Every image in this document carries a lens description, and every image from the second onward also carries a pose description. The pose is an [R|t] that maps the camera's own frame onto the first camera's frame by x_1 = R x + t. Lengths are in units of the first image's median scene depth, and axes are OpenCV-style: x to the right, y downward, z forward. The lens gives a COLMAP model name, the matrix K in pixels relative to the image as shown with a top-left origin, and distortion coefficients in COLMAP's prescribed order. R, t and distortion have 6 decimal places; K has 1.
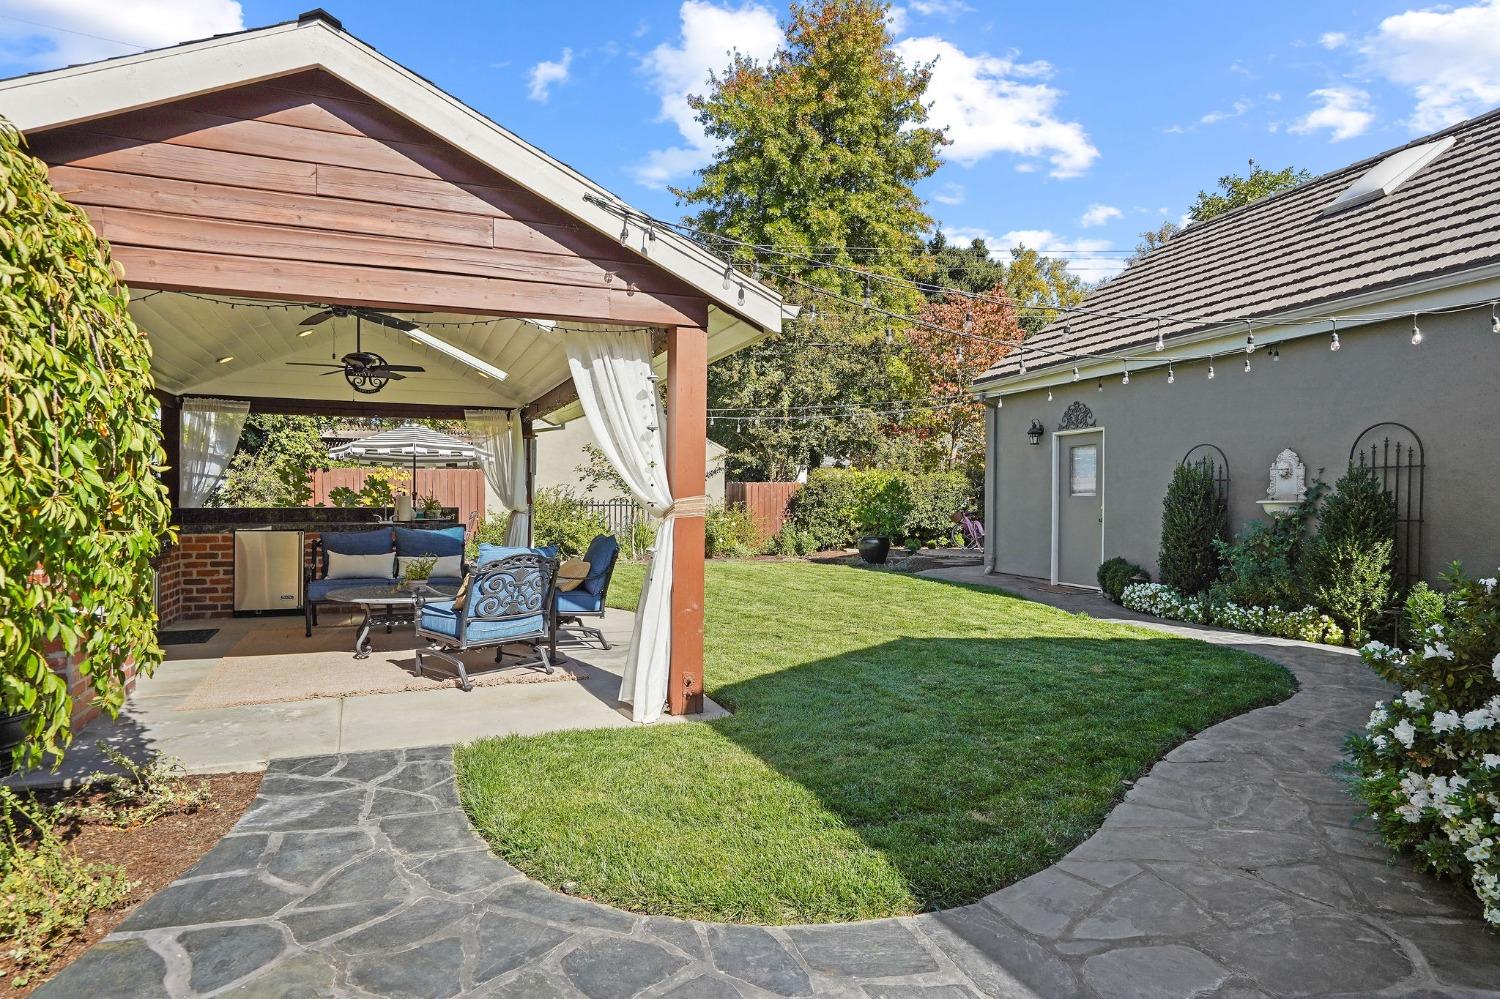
lens RADIAL K [[838.9, 0, 755.8], [0, 838.9, 509.8], [0, 0, 1]] dist [-0.016300, 0.007943]
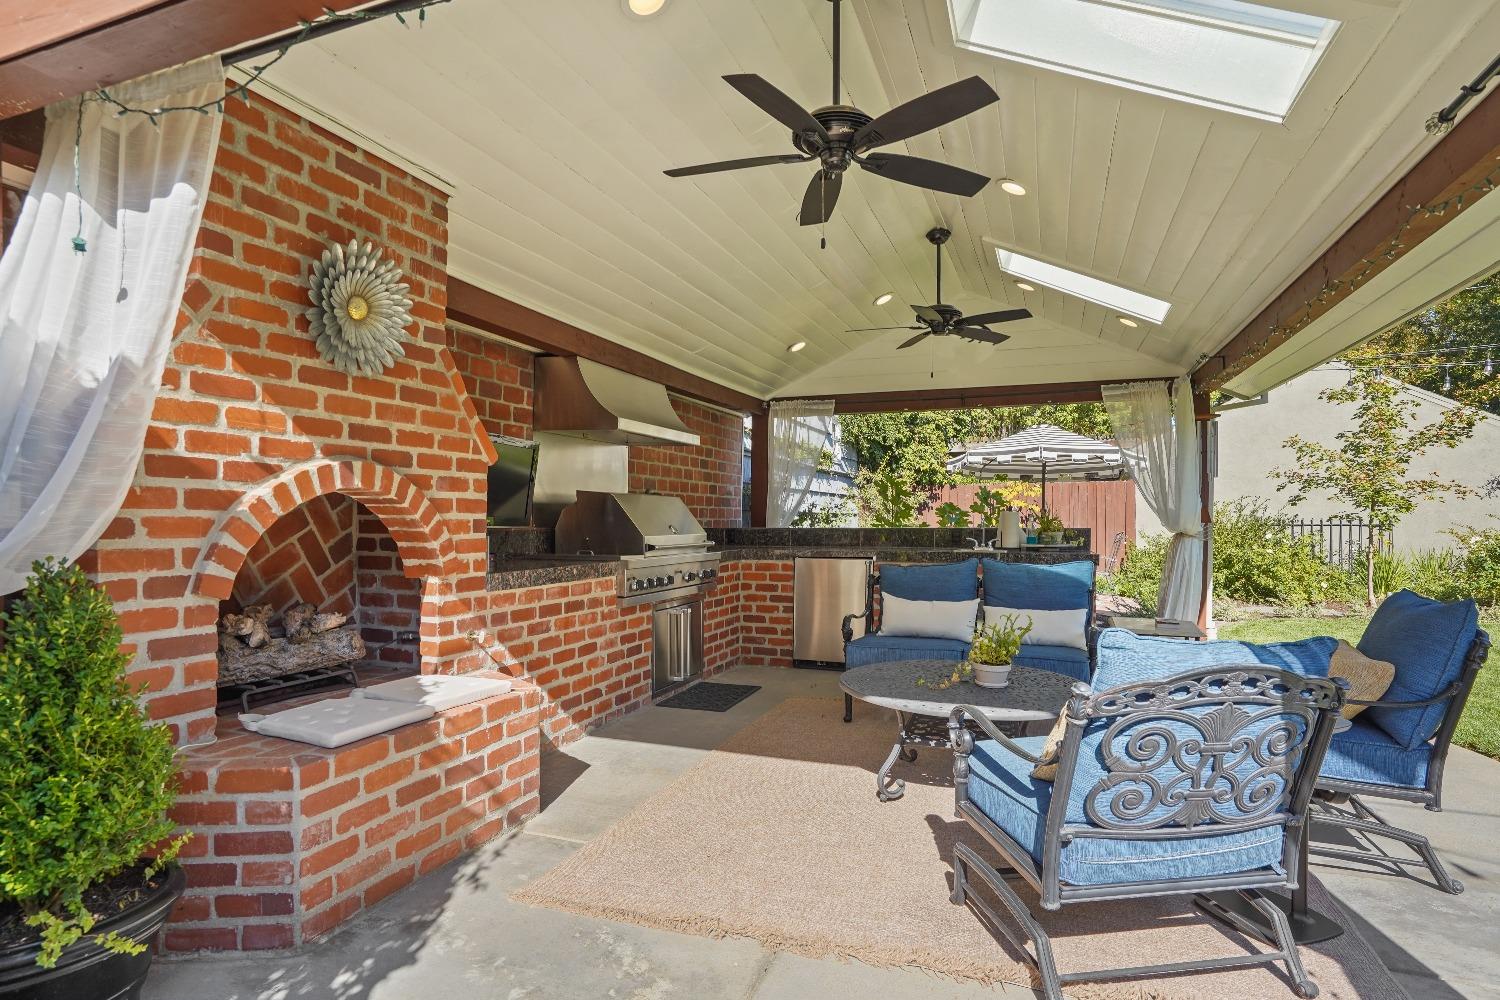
lens RADIAL K [[811.2, 0, 745.2], [0, 811.2, 523.7], [0, 0, 1]] dist [-0.023613, 0.007470]
pose [[0.719957, -0.001063, -0.694018, -0.278385], [-0.004628, 0.999969, -0.006333, -0.002358], [0.694004, 0.007772, 0.719930, 0.904944]]
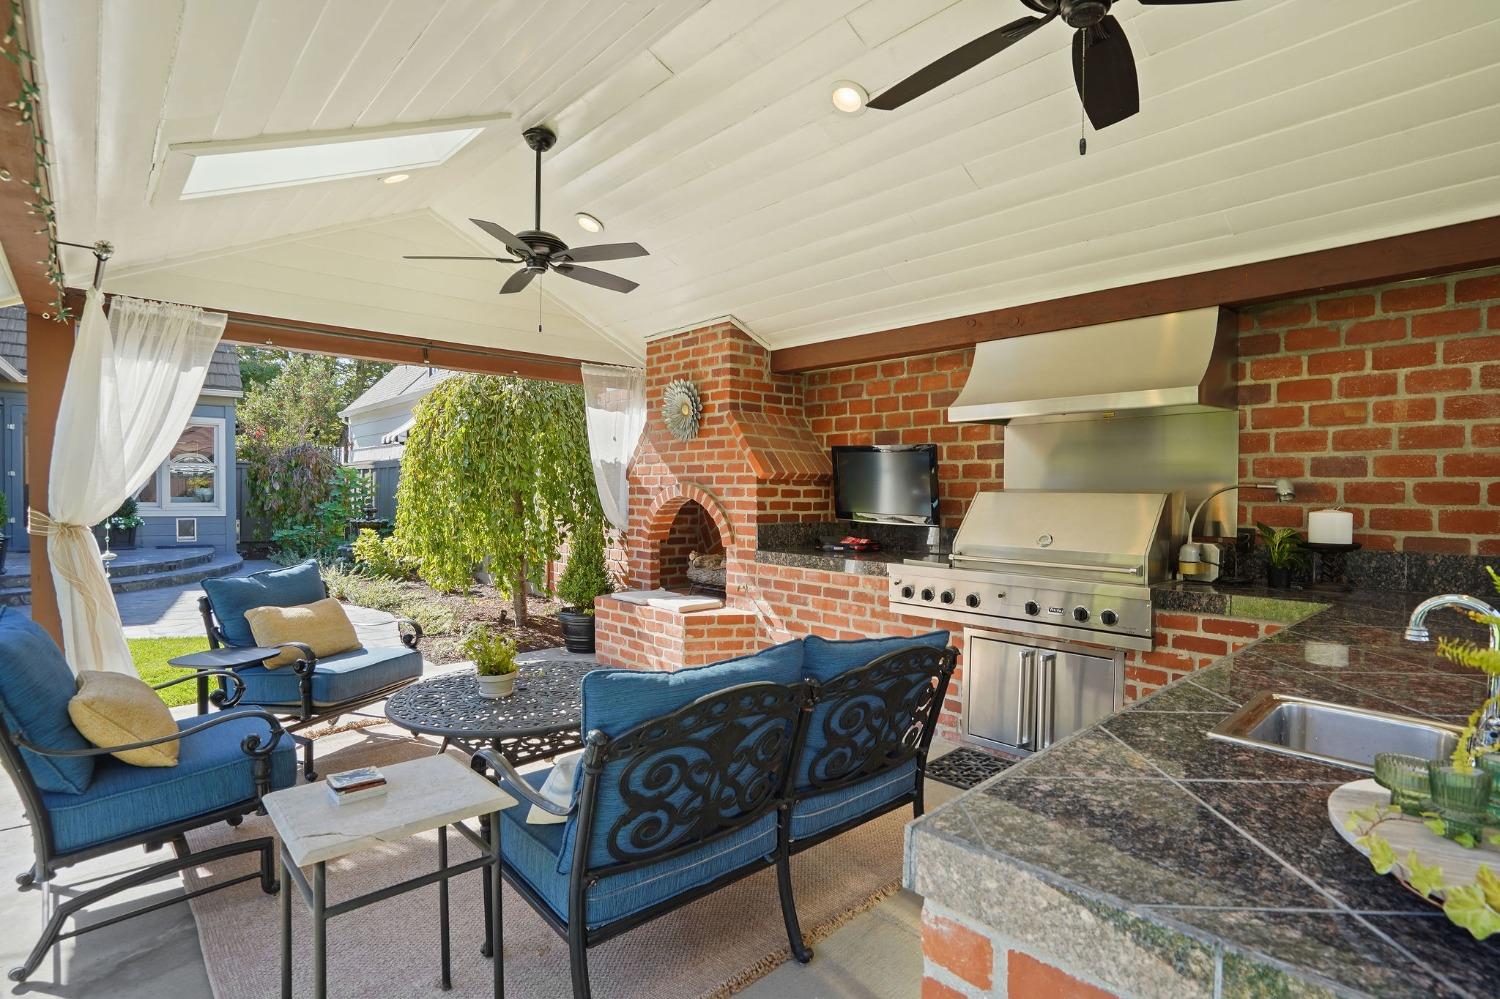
lens RADIAL K [[737.4, 0, 745.5], [0, 737.4, 504.3], [0, 0, 1]] dist [-0.004612, -0.000201]
pose [[-0.945888, -0.011593, -0.324287, -0.712878], [-0.020520, 0.999498, 0.024121, -0.061119], [0.323844, 0.029470, -0.945651, 2.614425]]
